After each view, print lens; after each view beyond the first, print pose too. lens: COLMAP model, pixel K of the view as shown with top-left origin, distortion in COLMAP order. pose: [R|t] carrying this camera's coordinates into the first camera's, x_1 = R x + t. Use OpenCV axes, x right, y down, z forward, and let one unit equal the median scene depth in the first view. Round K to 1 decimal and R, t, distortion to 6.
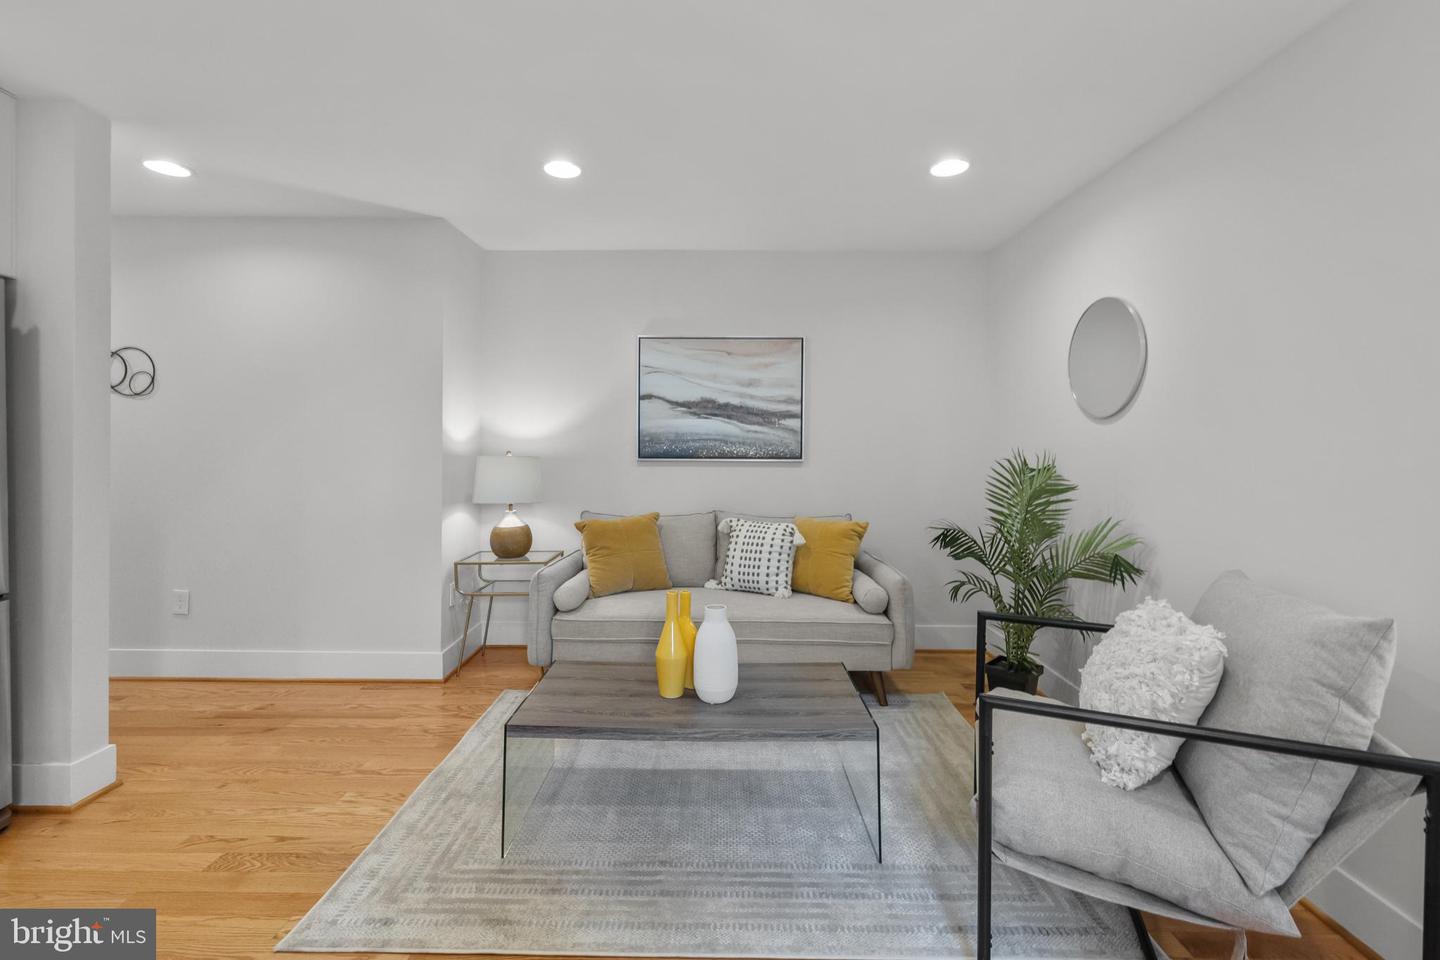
lens RADIAL K [[614.2, 0, 720.2], [0, 614.2, 445.0], [0, 0, 1]] dist [0.001792, 0.000096]
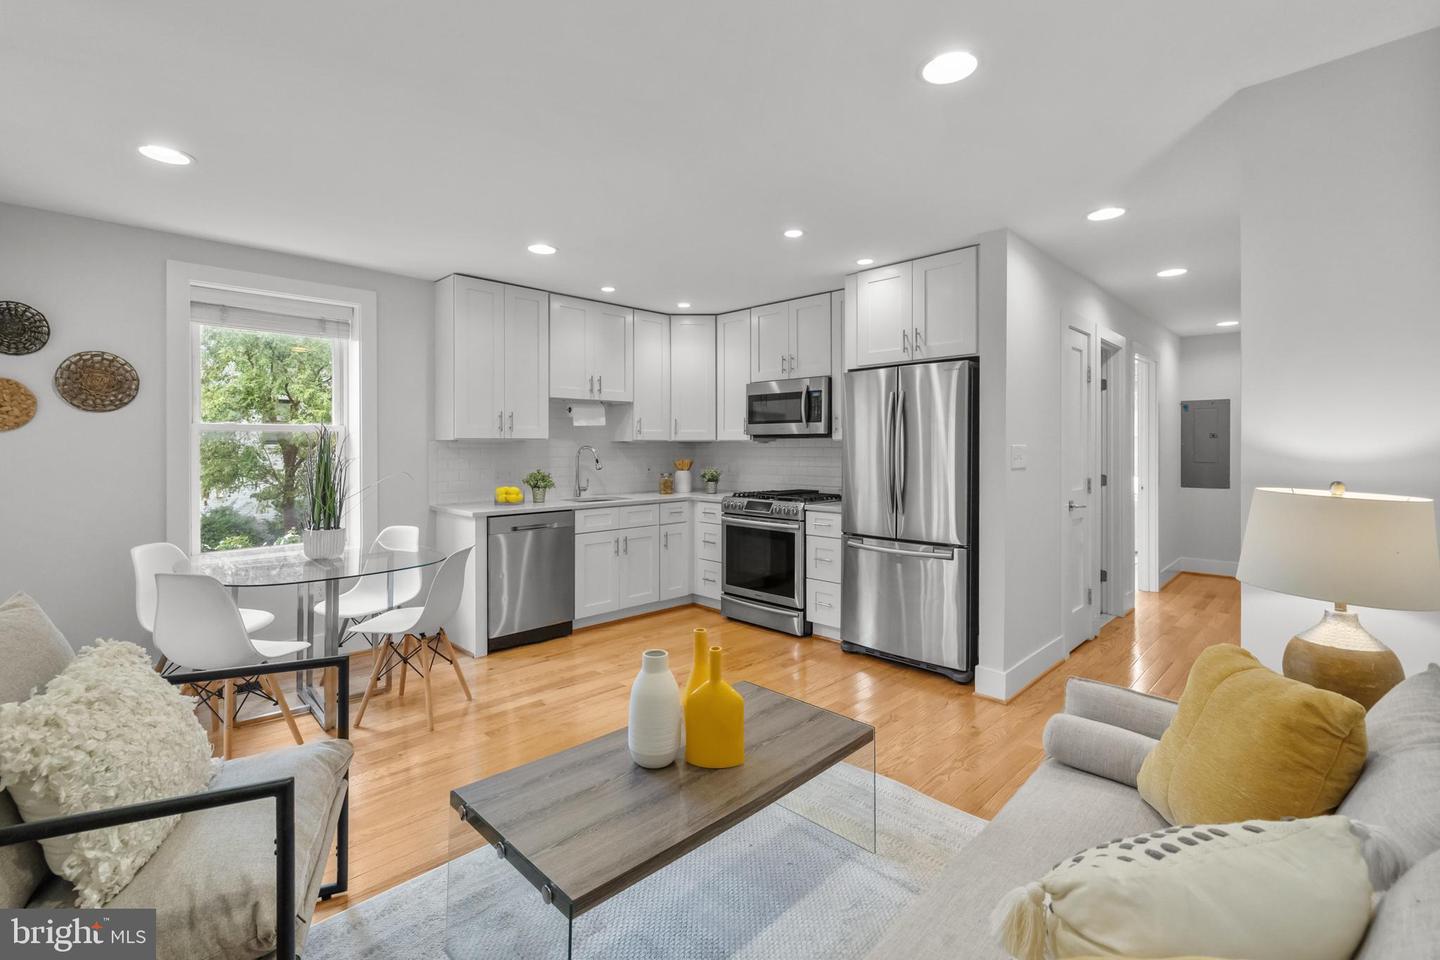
lens RADIAL K [[614.2, 0, 704.8], [0, 614.2, 450.3], [0, 0, 1]] dist [0.001792, 0.000096]
pose [[-0.702770, -0.005092, -0.711399, 0.337782], [-0.006684, 0.999978, -0.000554, -0.009289], [0.711386, 0.004366, -0.702788, 1.044205]]
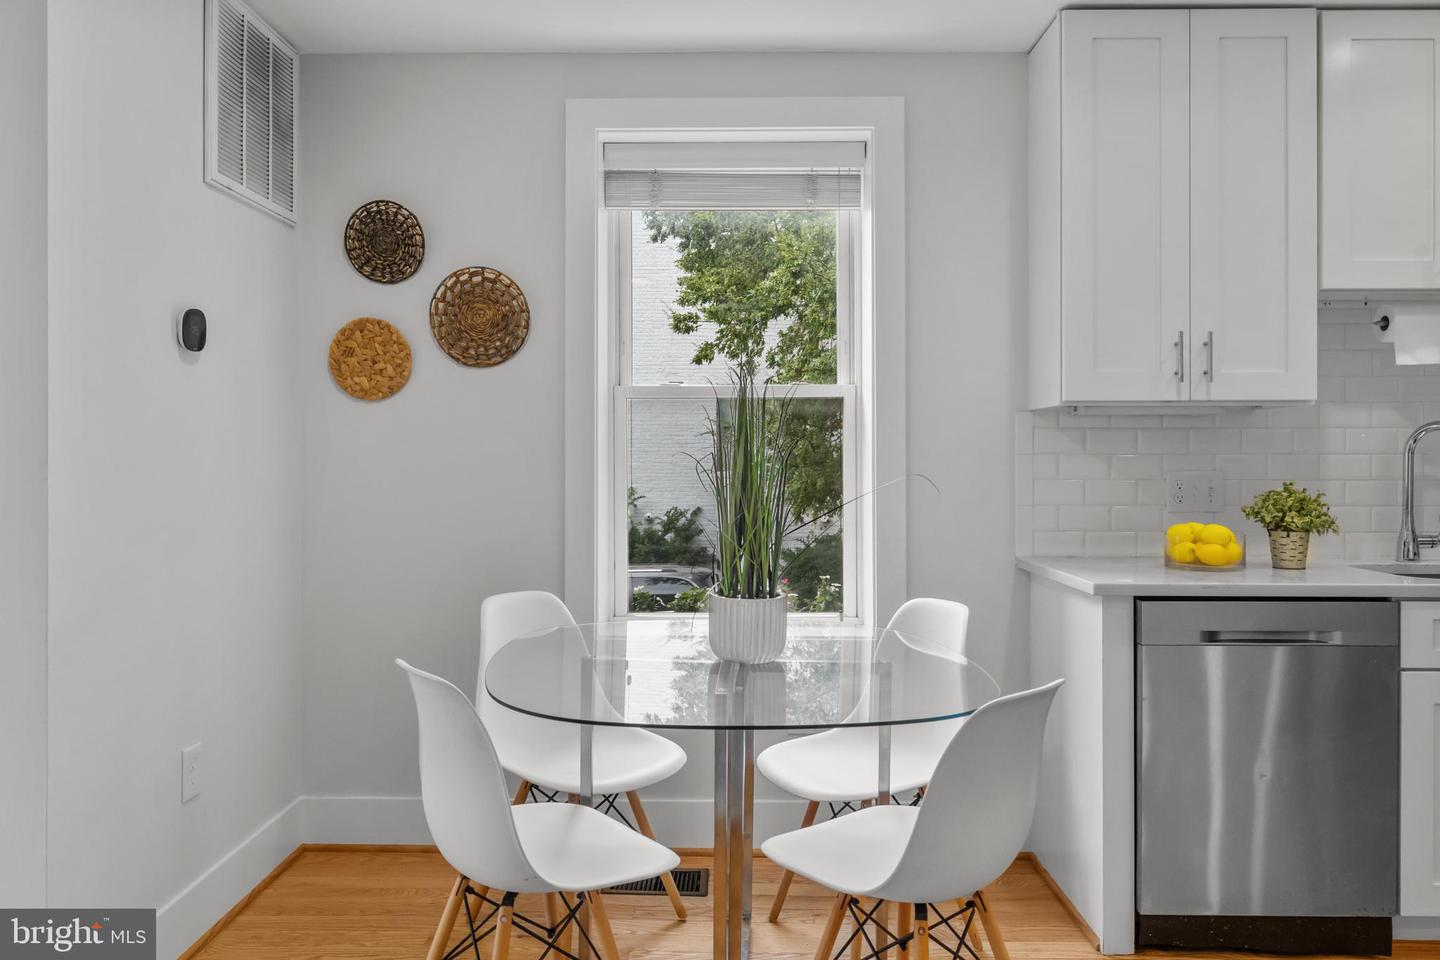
lens RADIAL K [[1022.1, 0, 710.6], [0, 1022.1, 459.8], [0, 0, 1]] dist [-0.006643, 0.008459]
pose [[-0.999906, -0.009594, 0.009805, 0.101439], [-0.009561, 0.999949, 0.003378, 0.018188], [-0.009837, 0.003283, -0.999946, 0.683657]]
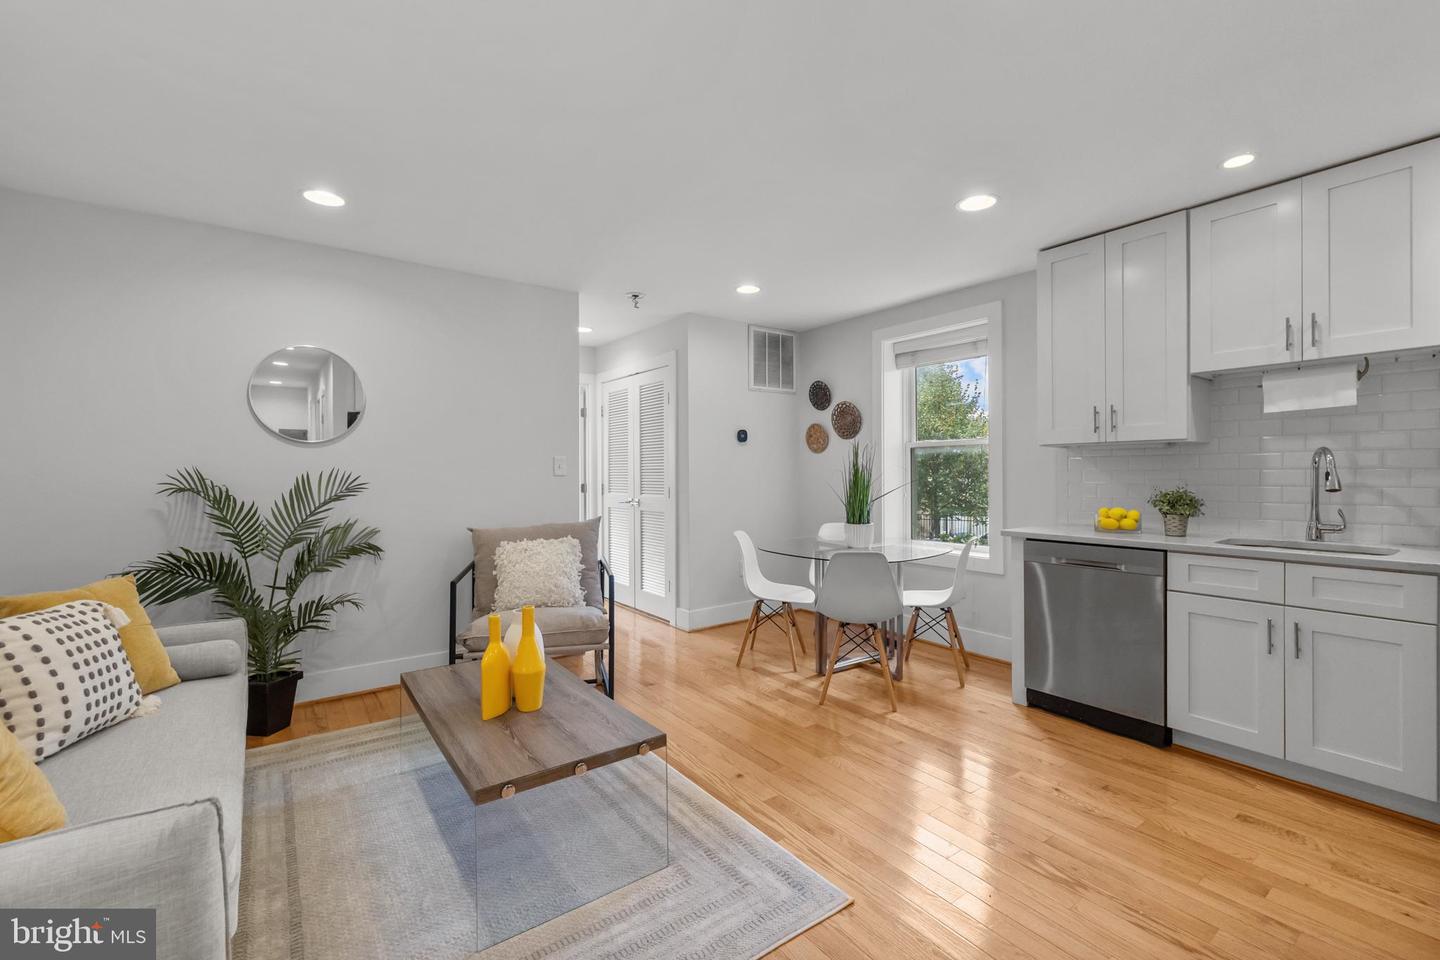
lens RADIAL K [[614.2, 0, 718.8], [0, 614.2, 474.7], [0, 0, 1]] dist [0.001792, 0.000096]
pose [[-0.596988, -0.007651, 0.802214, -0.715163], [0.002231, 0.999935, 0.011197, 0.006584], [-0.802247, 0.008474, -0.596932, 0.892109]]
